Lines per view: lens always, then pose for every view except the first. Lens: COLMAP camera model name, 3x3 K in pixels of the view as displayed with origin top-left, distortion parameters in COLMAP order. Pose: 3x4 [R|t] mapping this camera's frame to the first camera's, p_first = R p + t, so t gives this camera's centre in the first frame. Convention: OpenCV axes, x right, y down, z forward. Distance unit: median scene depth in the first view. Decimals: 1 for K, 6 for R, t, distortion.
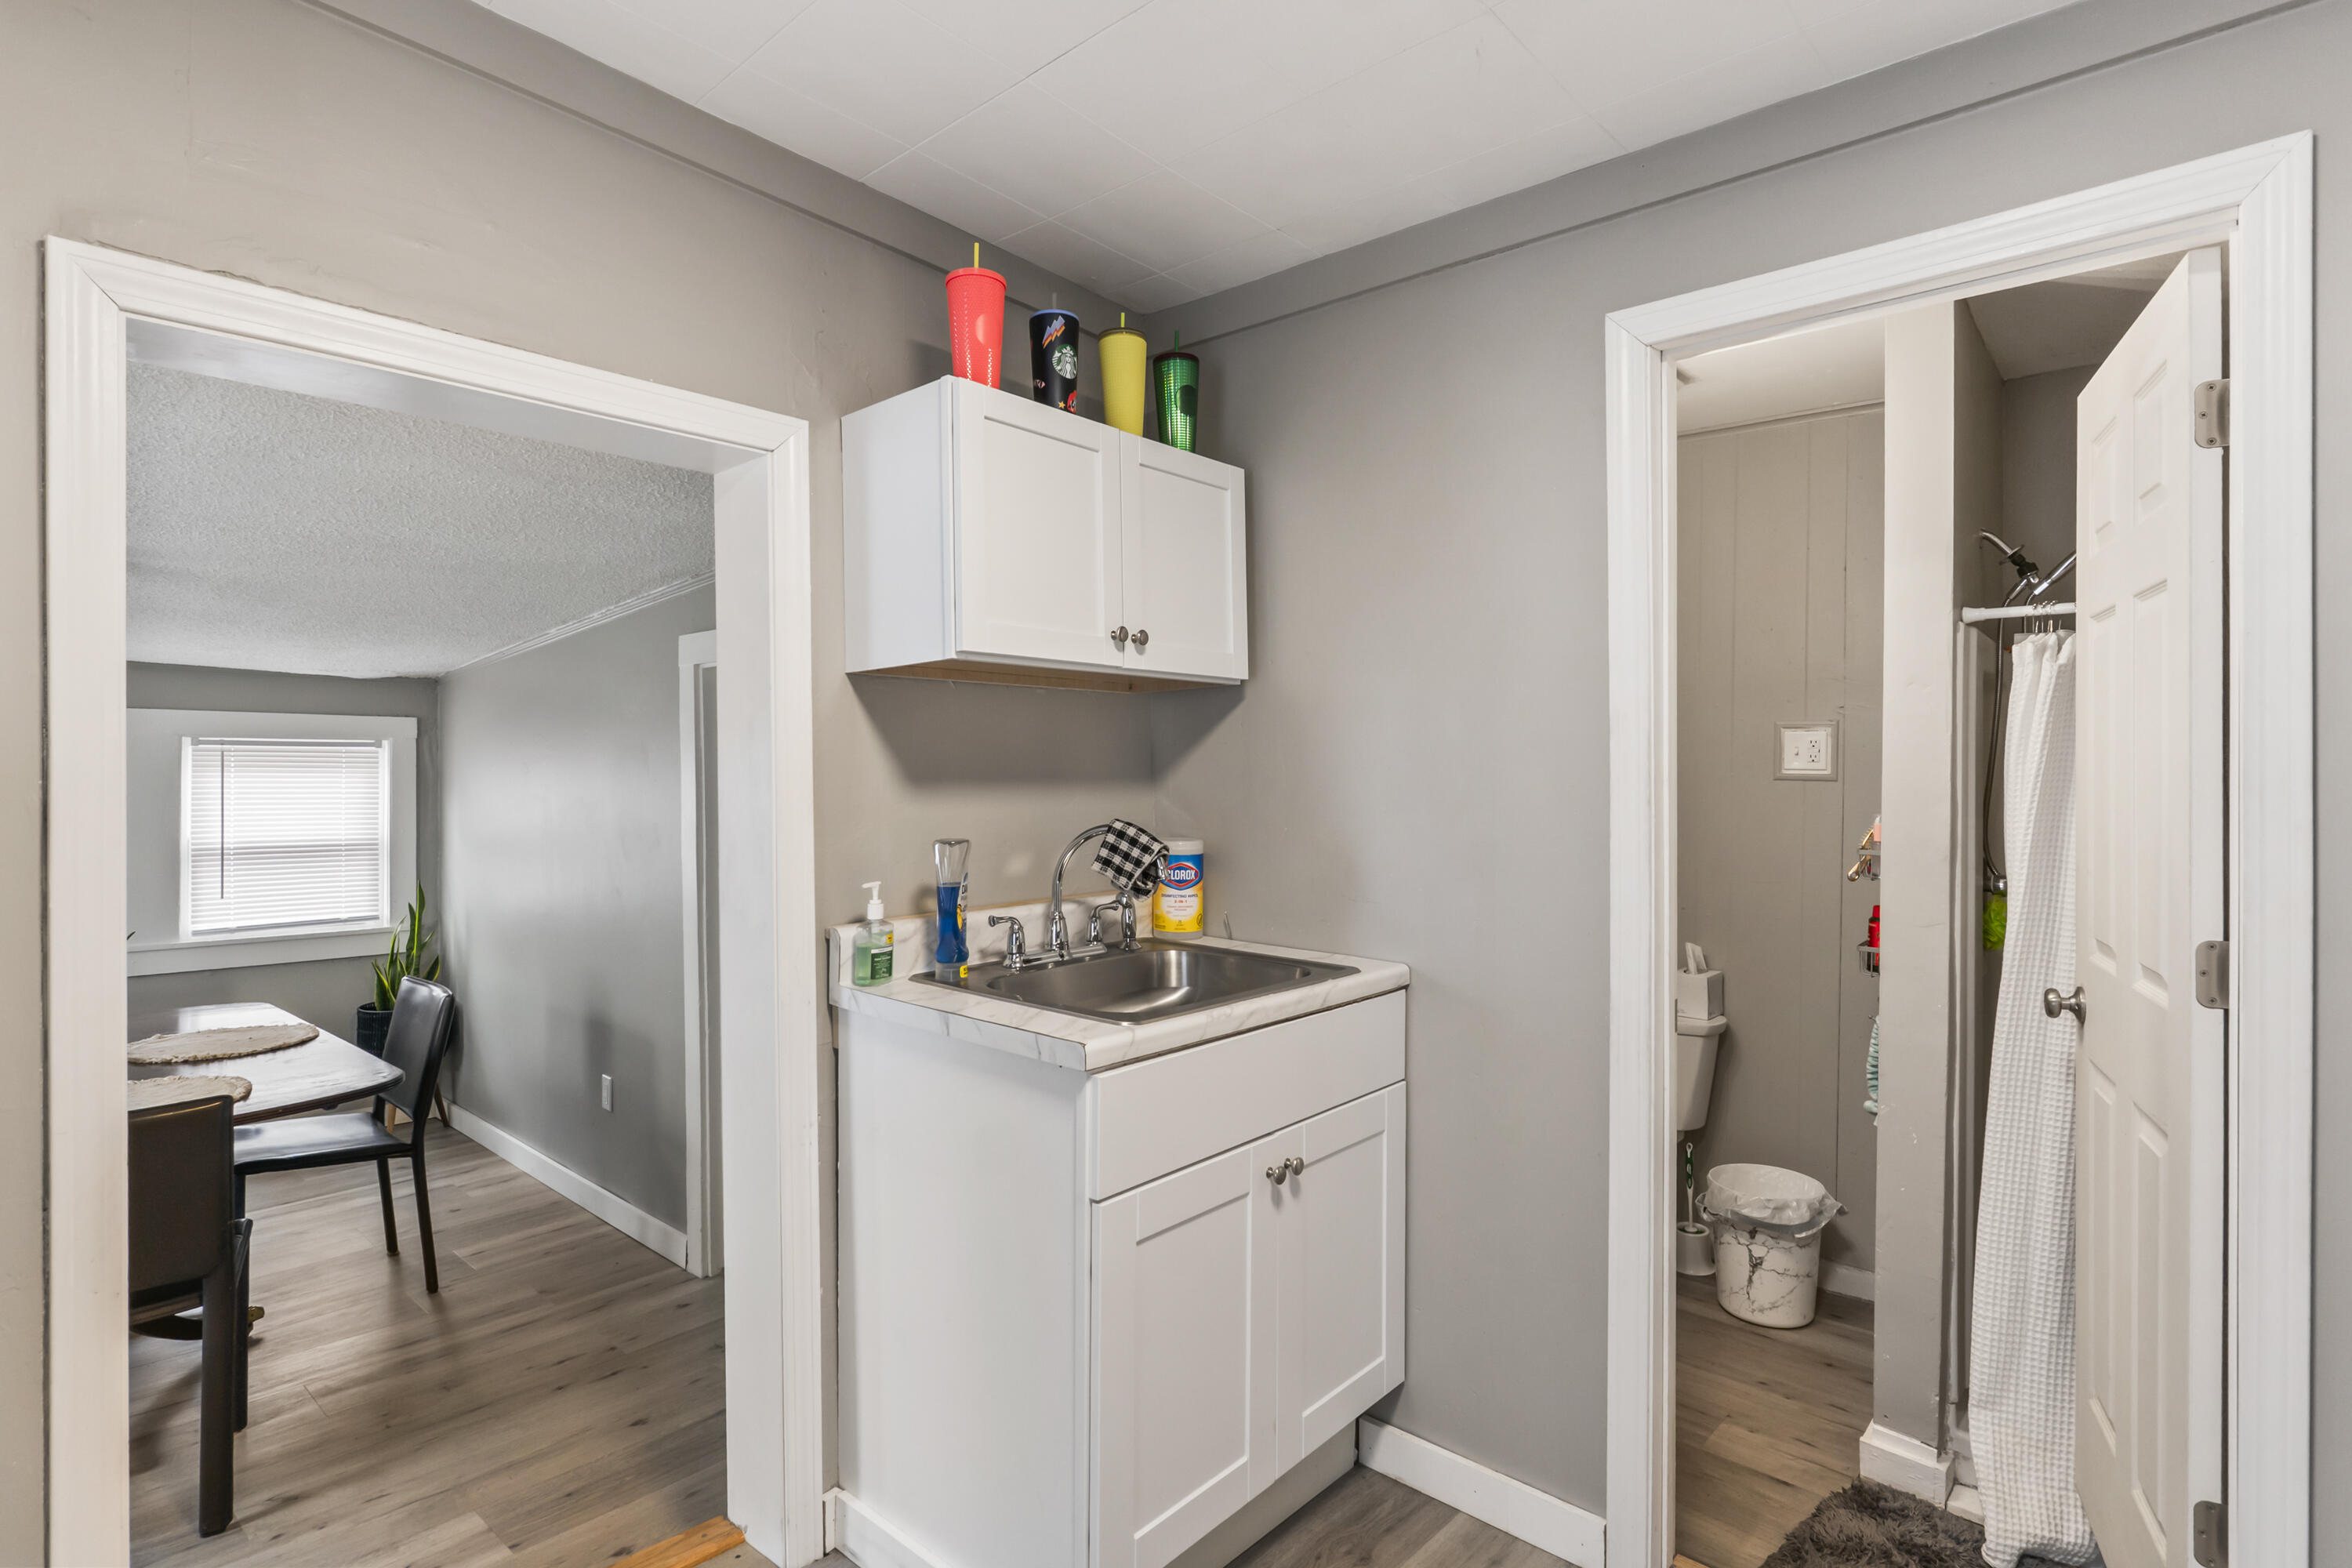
lens RADIAL K [[1188.9, 0, 1167.8], [0, 1188.9, 769.3], [0, 0, 1]] dist [0.001411, -0.000744]
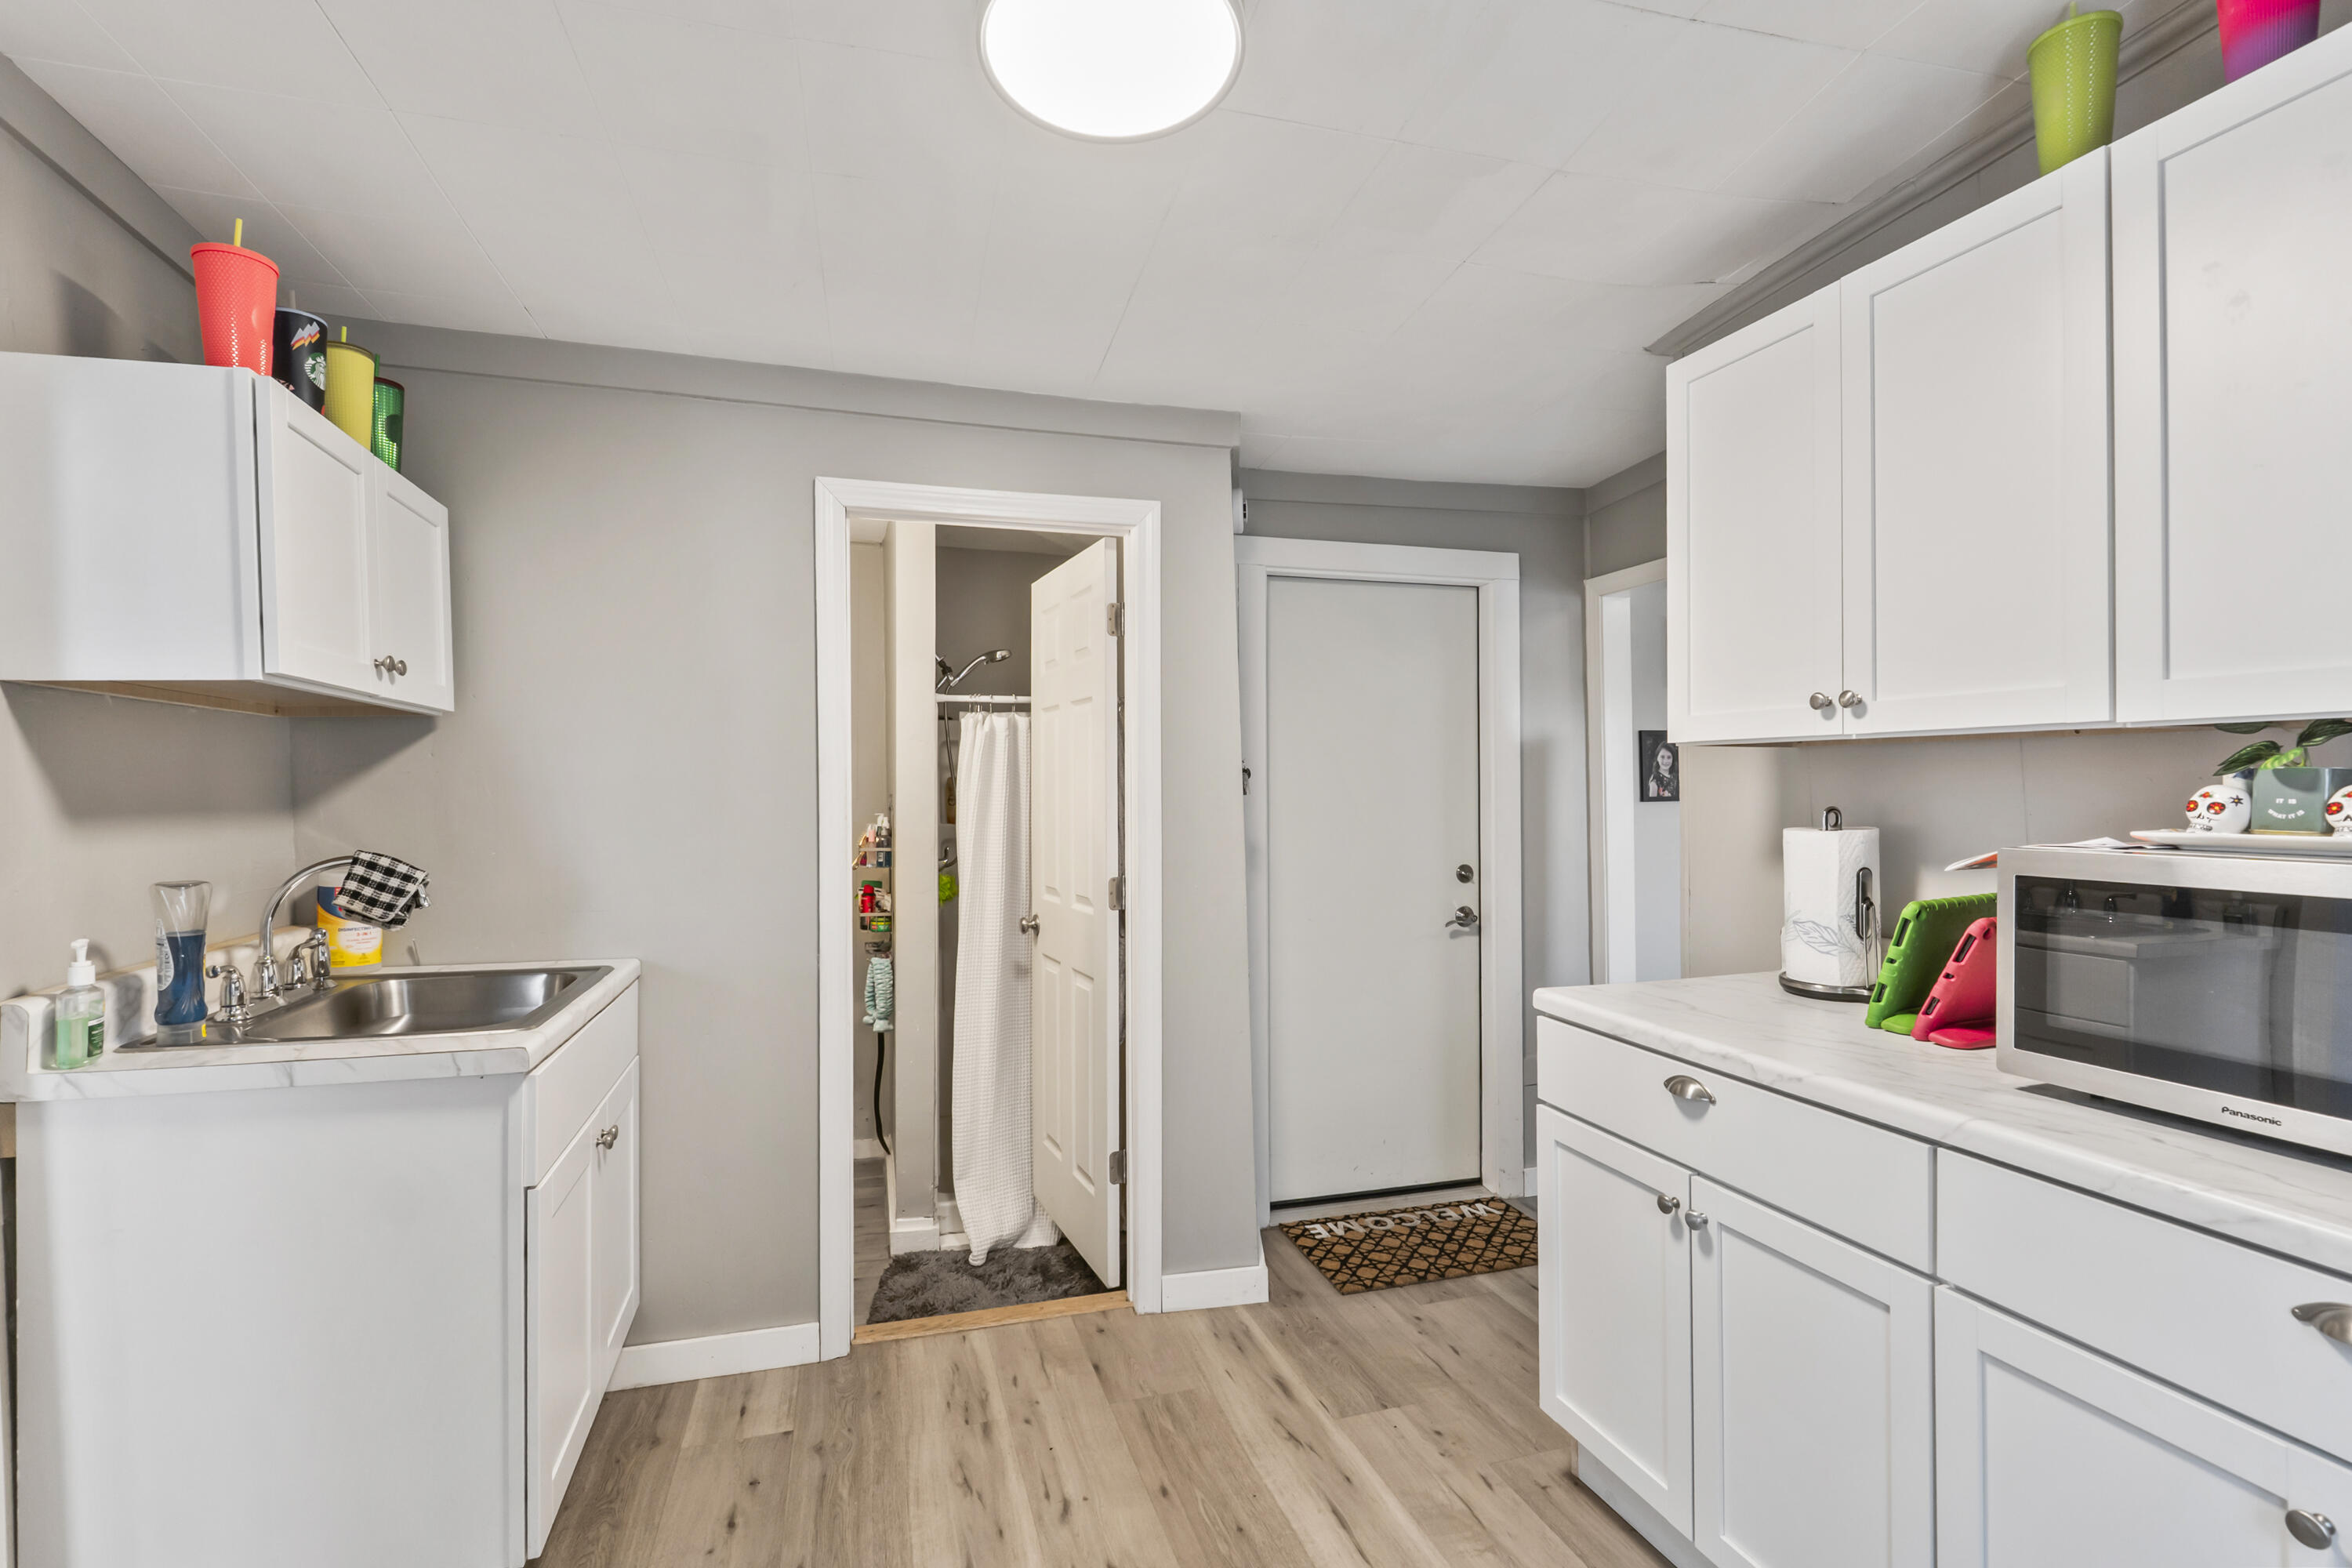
lens RADIAL K [[1052.6, 0, 1171.8], [0, 1052.6, 793.3], [0, 0, 1]] dist [-0.008116, 0.001352]
pose [[0.525235, -0.005562, 0.850939, -0.428344], [0.003543, 0.999984, 0.004350, -0.006344], [-0.850950, 0.000730, 0.525246, -0.019177]]
